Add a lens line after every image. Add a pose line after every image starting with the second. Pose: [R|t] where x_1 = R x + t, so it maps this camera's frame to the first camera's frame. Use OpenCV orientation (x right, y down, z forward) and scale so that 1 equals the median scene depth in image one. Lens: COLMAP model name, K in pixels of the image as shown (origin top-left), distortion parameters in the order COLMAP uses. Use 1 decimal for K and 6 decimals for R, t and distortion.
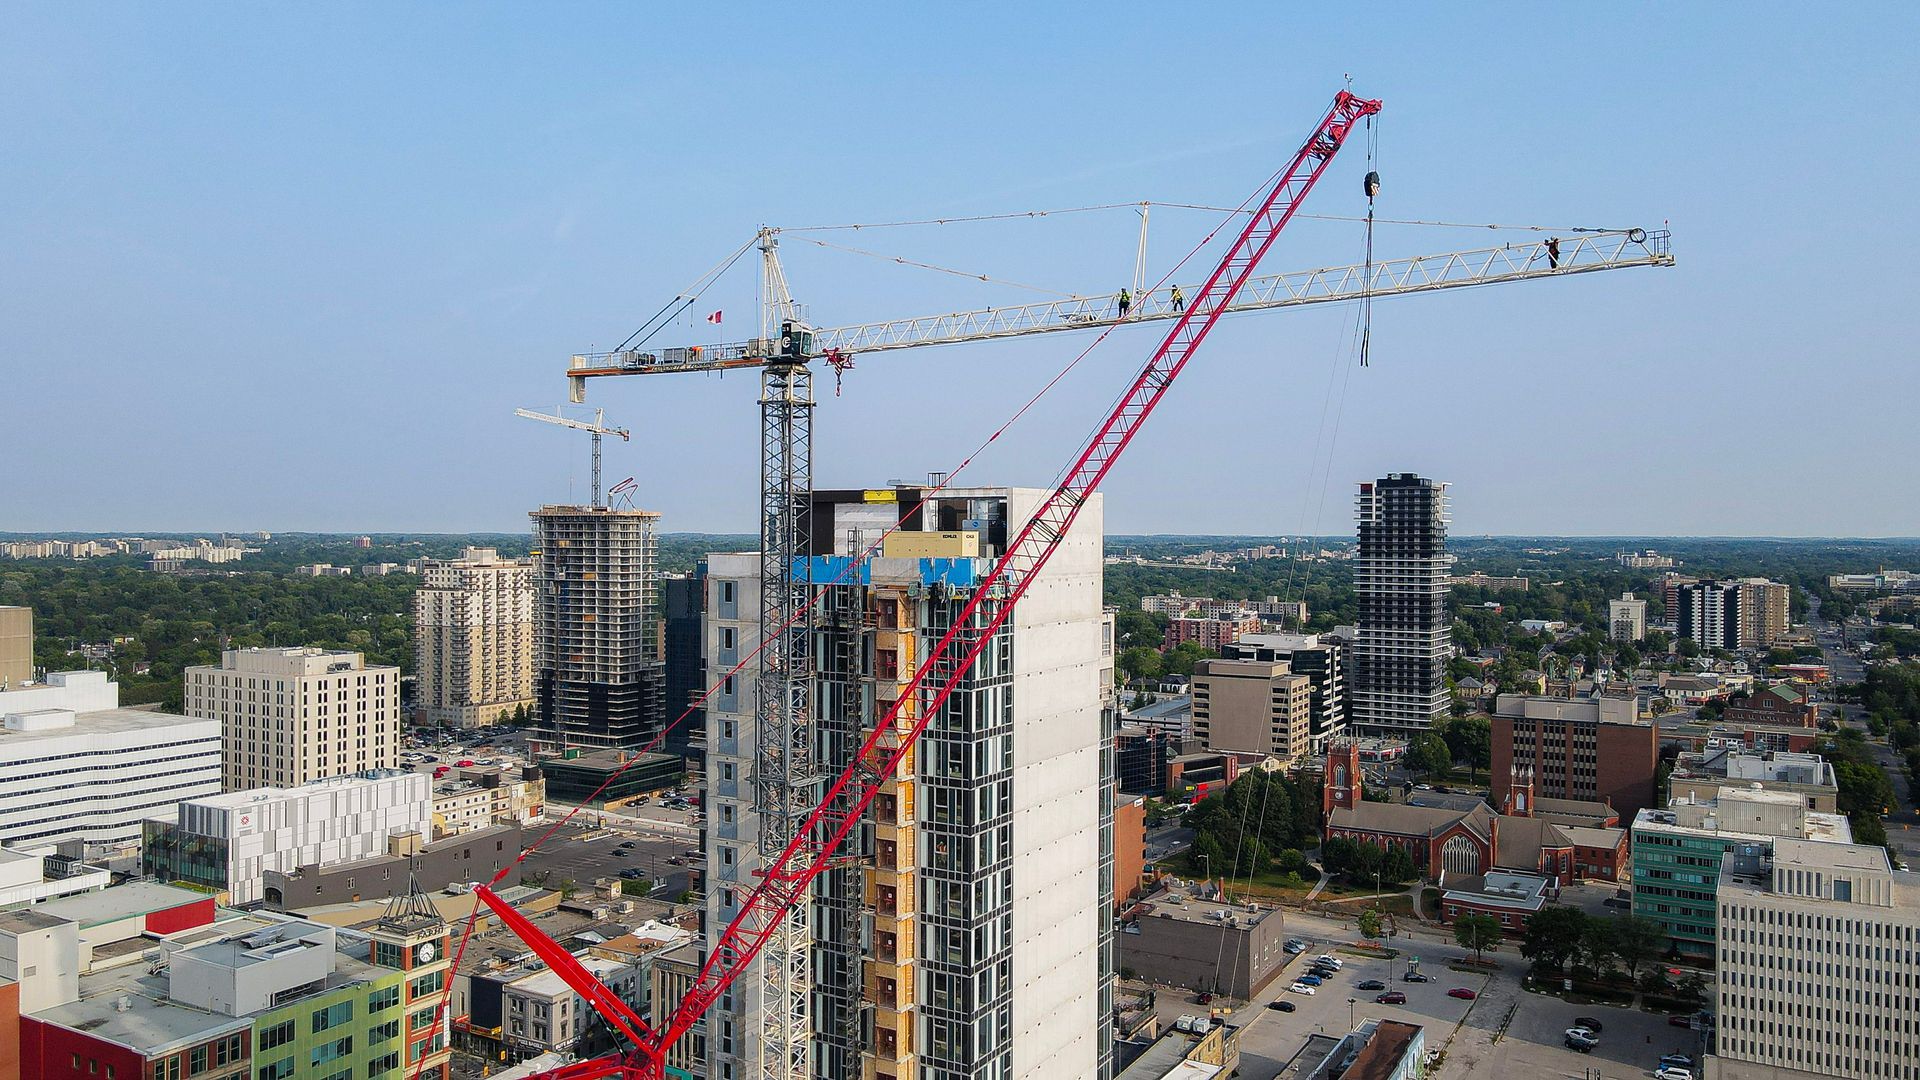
lens RADIAL K [[1391.6, 0, 960.0], [0, 1391.6, 540.0], [0, 0, 1]] dist [0.016071, 0.003956]
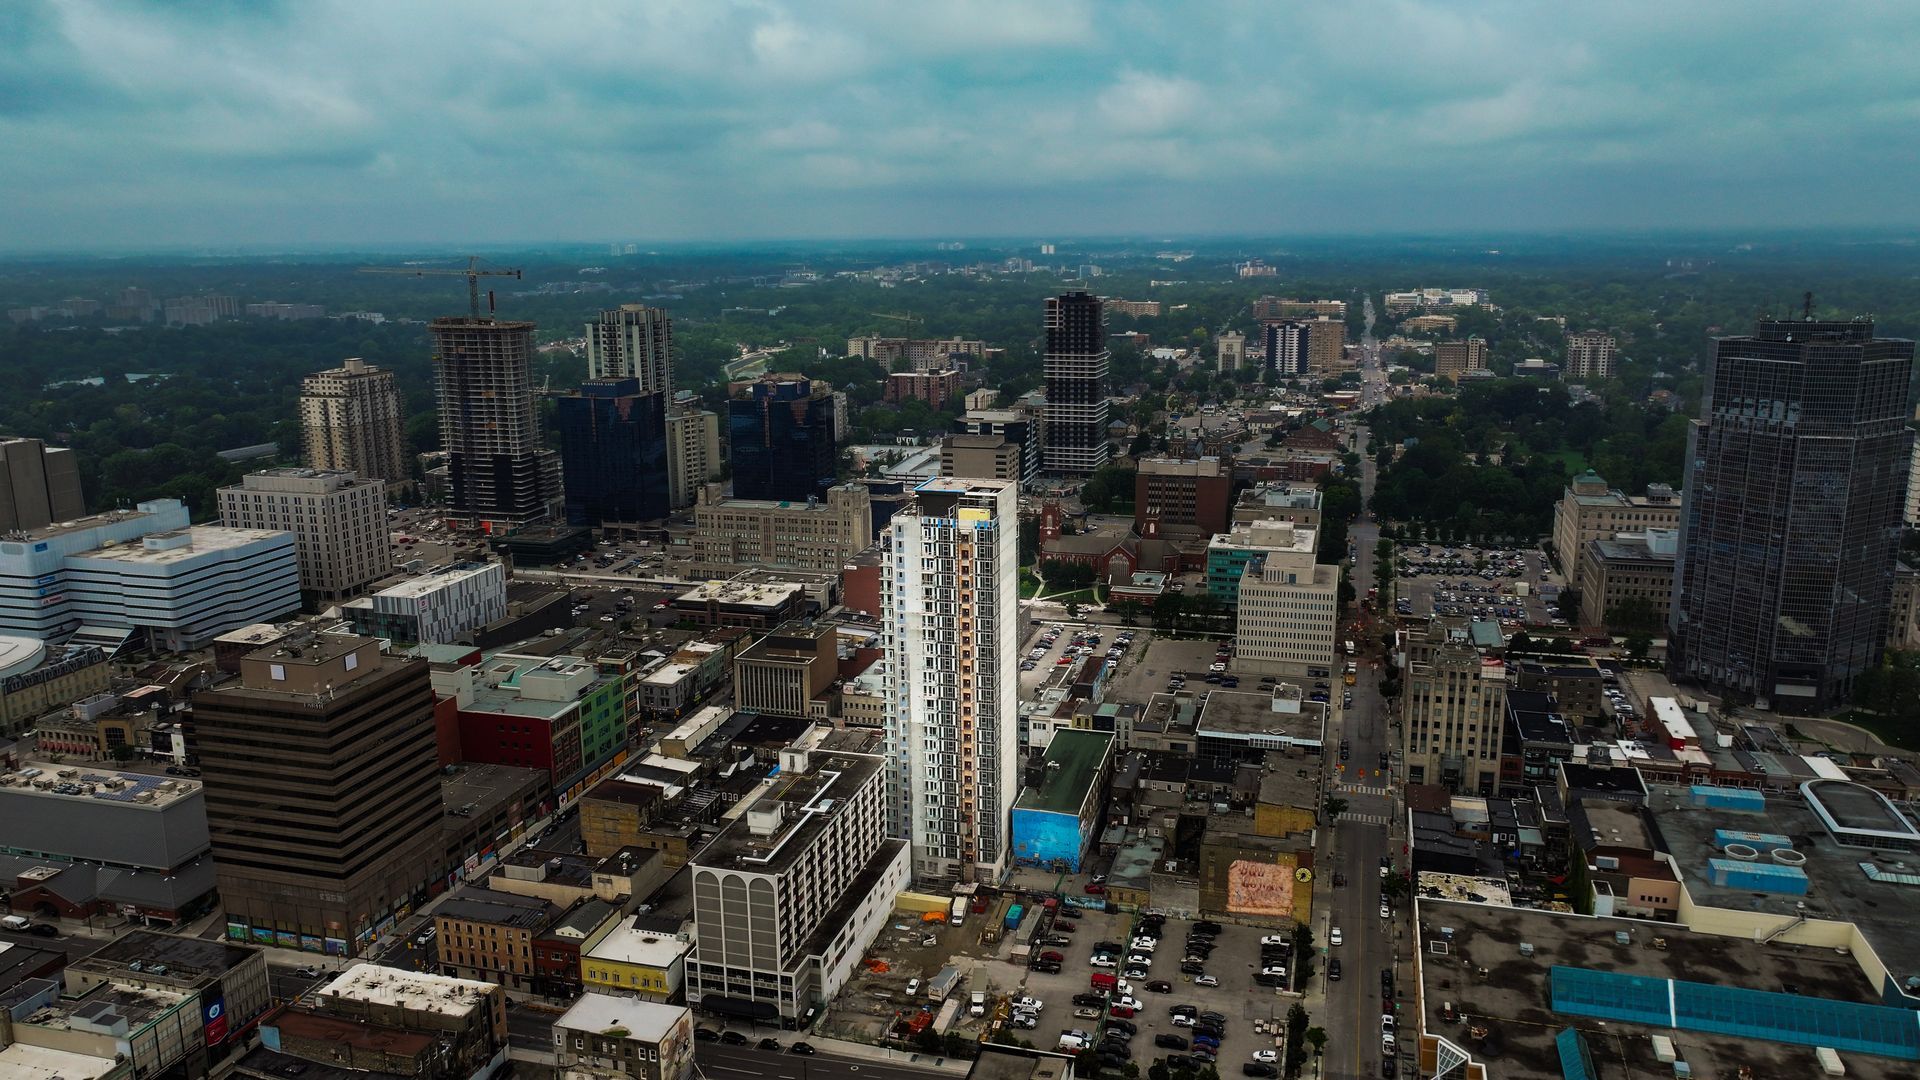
lens RADIAL K [[1391.6, 0, 960.0], [0, 1391.6, 540.0], [0, 0, 1]] dist [0.016071, 0.003956]
pose [[0.969426, -0.068276, 0.235694, -0.185336], [0.015171, 0.975350, 0.220141, -0.146253], [-0.244915, -0.209834, 0.946566, -0.451366]]
